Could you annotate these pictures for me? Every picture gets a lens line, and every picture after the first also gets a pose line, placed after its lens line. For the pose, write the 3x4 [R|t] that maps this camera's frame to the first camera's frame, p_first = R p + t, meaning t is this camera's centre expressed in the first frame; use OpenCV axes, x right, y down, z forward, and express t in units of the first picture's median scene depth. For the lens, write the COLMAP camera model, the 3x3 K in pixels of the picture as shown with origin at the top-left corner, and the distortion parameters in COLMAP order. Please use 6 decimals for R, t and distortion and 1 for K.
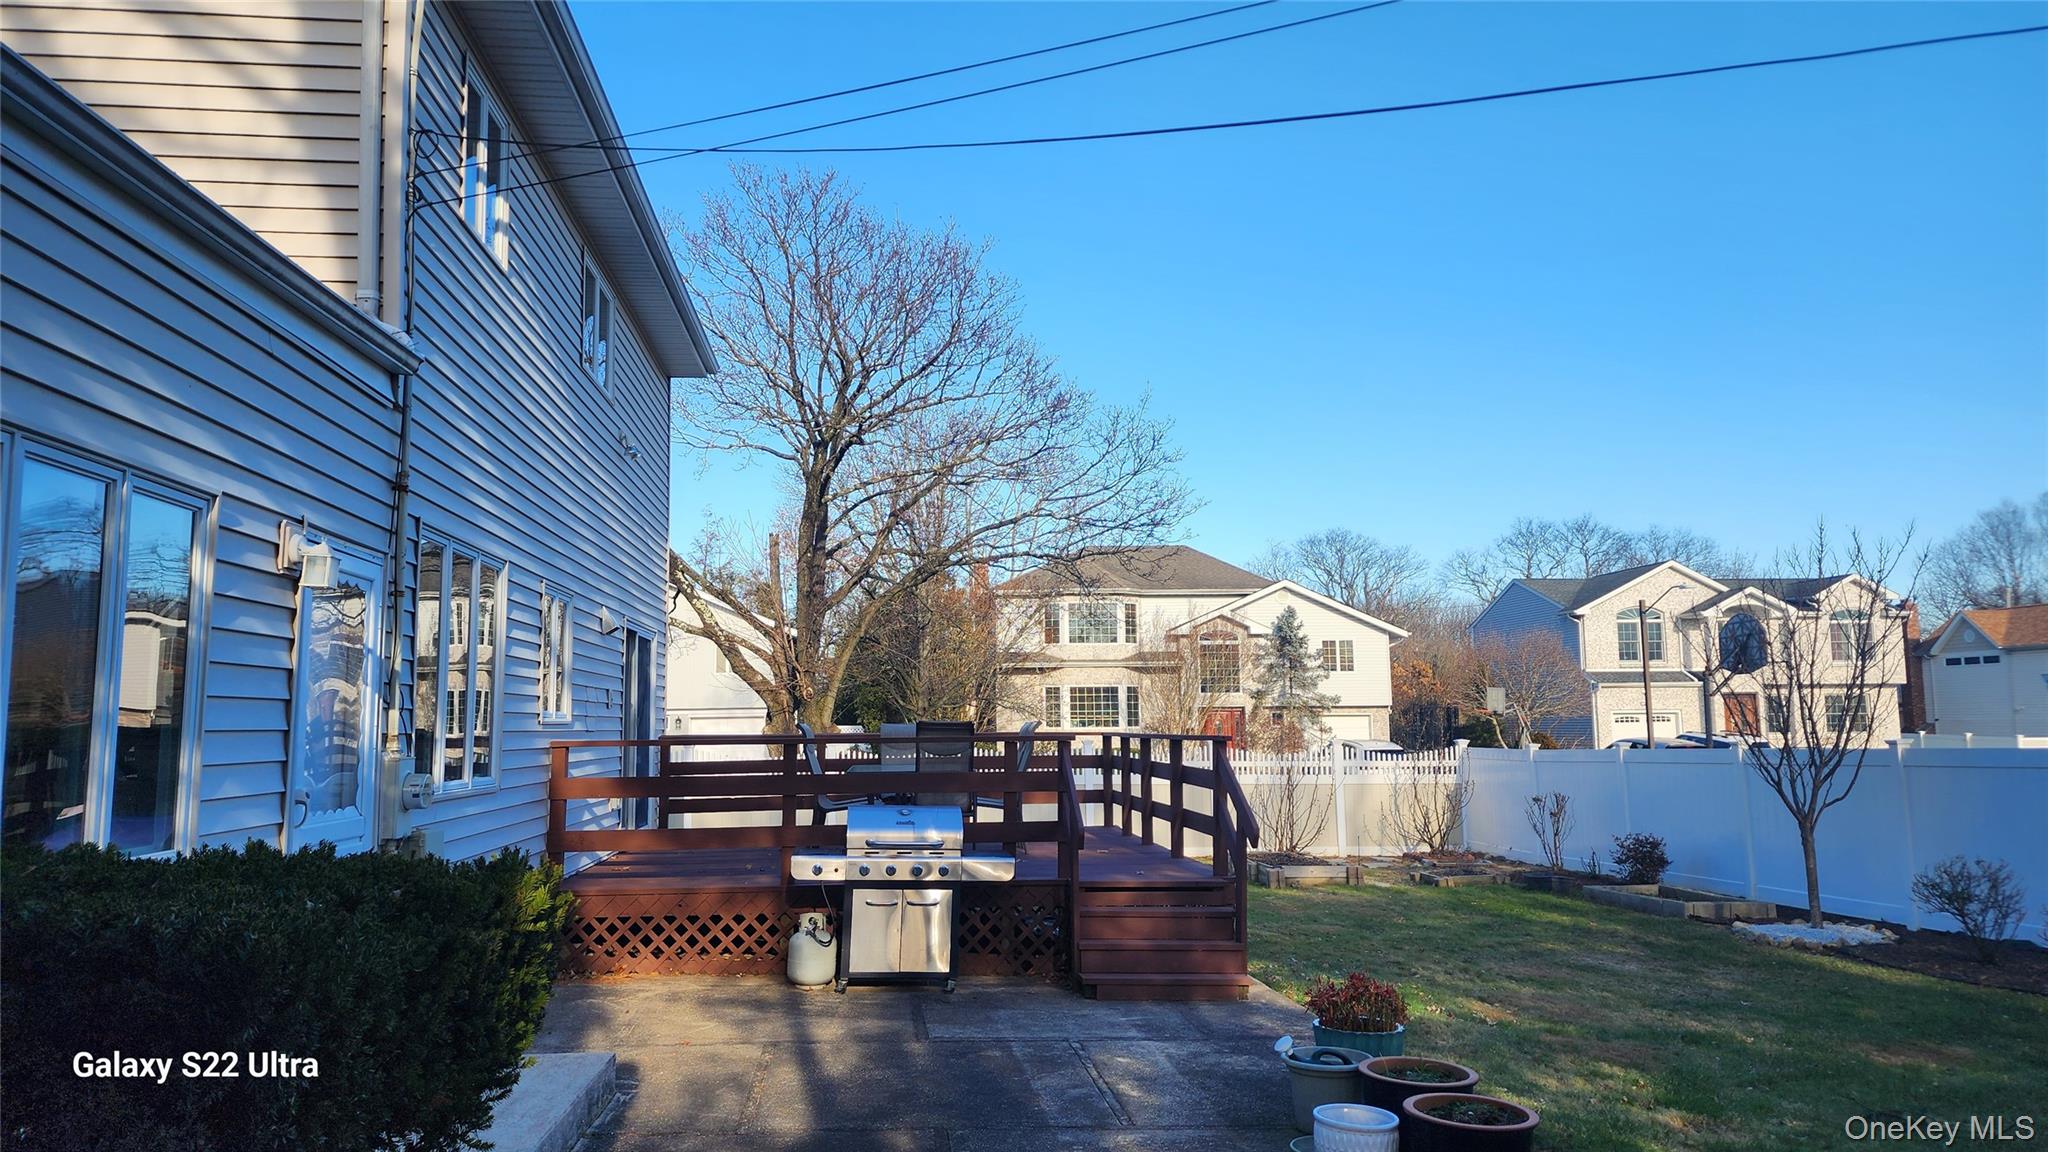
lens RADIAL K [[1351.0, 0, 1013.0], [0, 1351.0, 568.2], [0, 0, 1]] dist [0.031042, -0.023933]
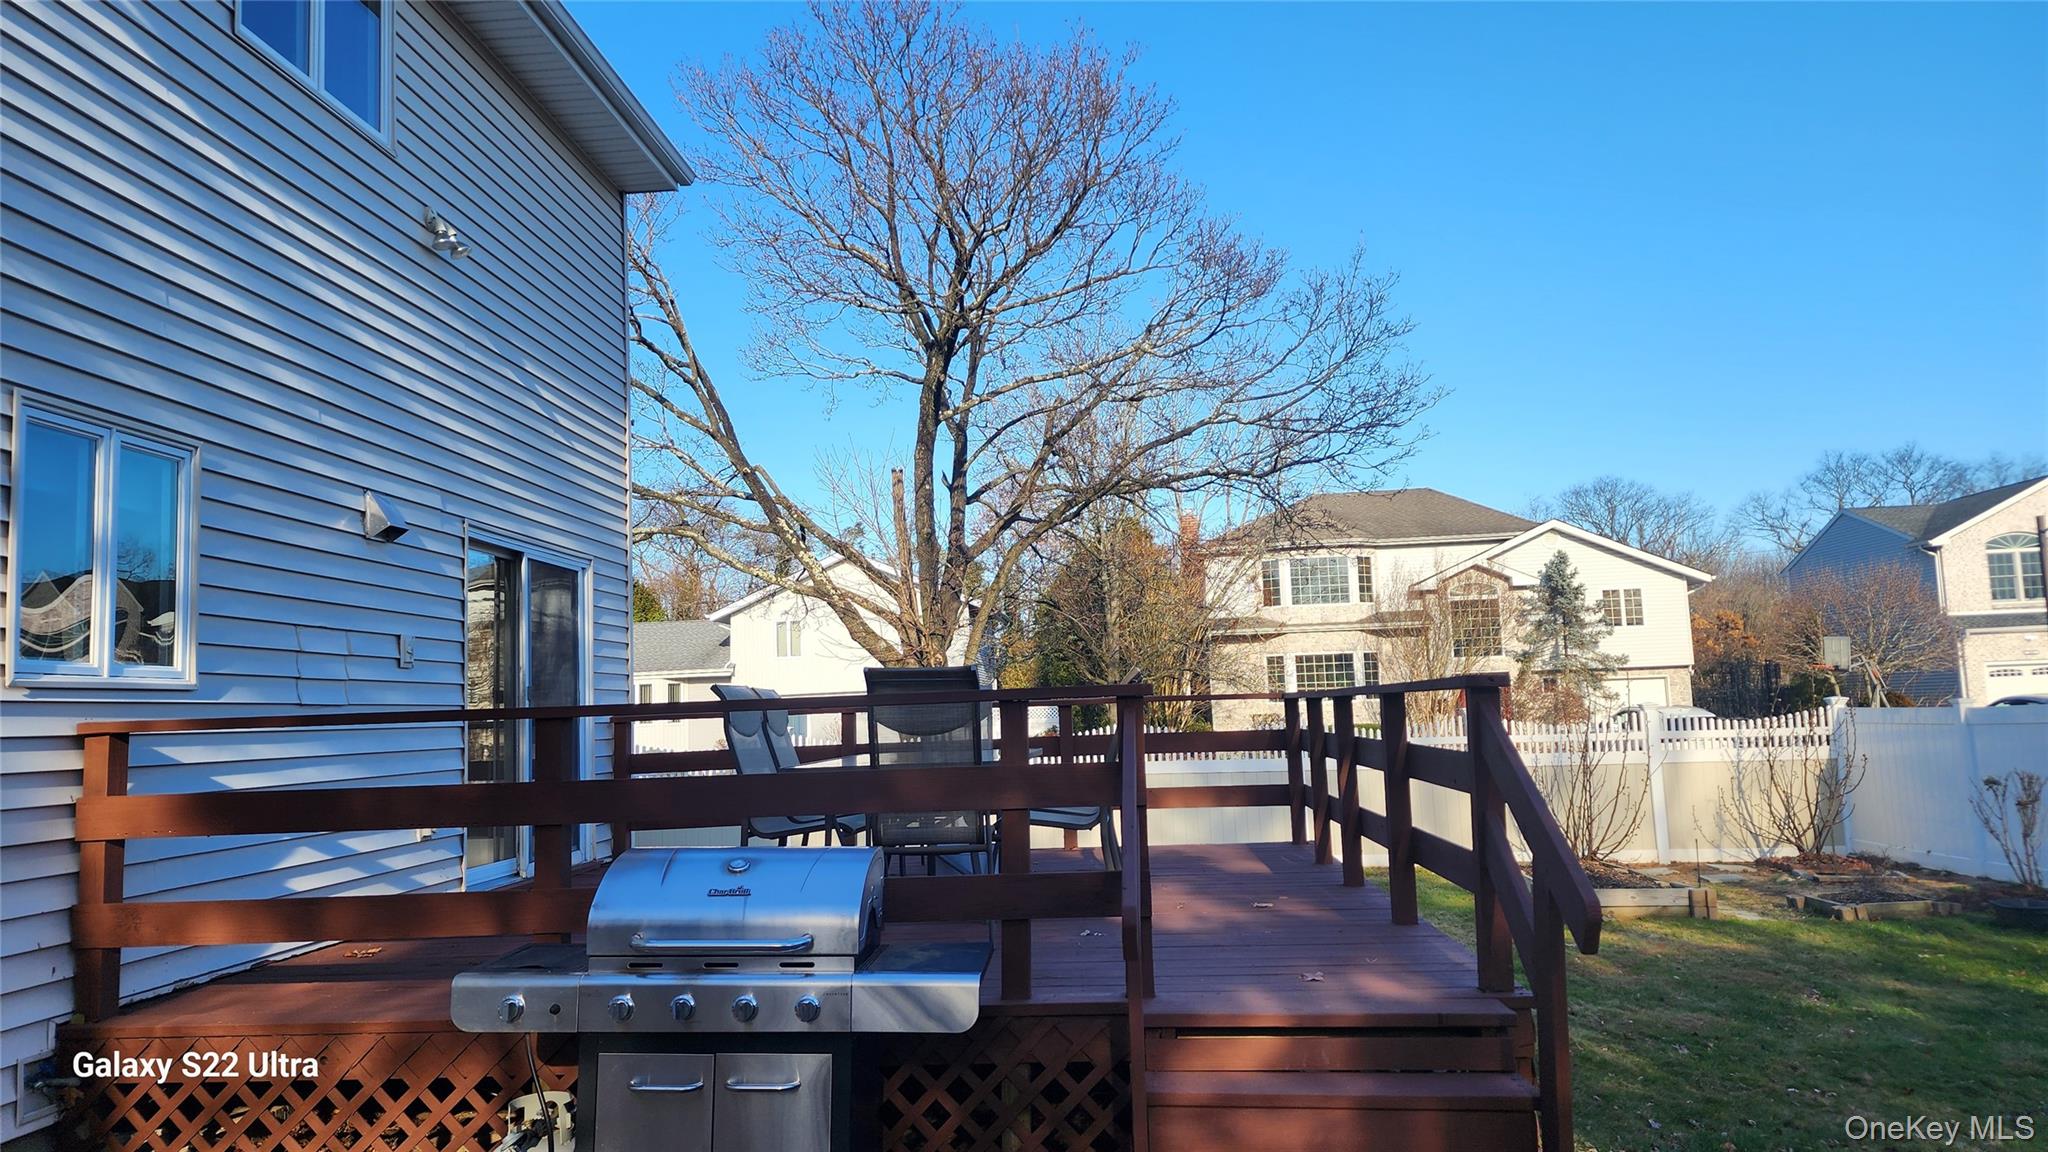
lens RADIAL K [[1351.0, 0, 1028.7], [0, 1351.0, 588.3], [0, 0, 1]] dist [0.031042, -0.023933]
pose [[0.985489, -0.042630, -0.164301, 0.018842], [0.046938, 0.998646, 0.022425, 0.018426], [0.163122, -0.029811, 0.986155, 0.125636]]
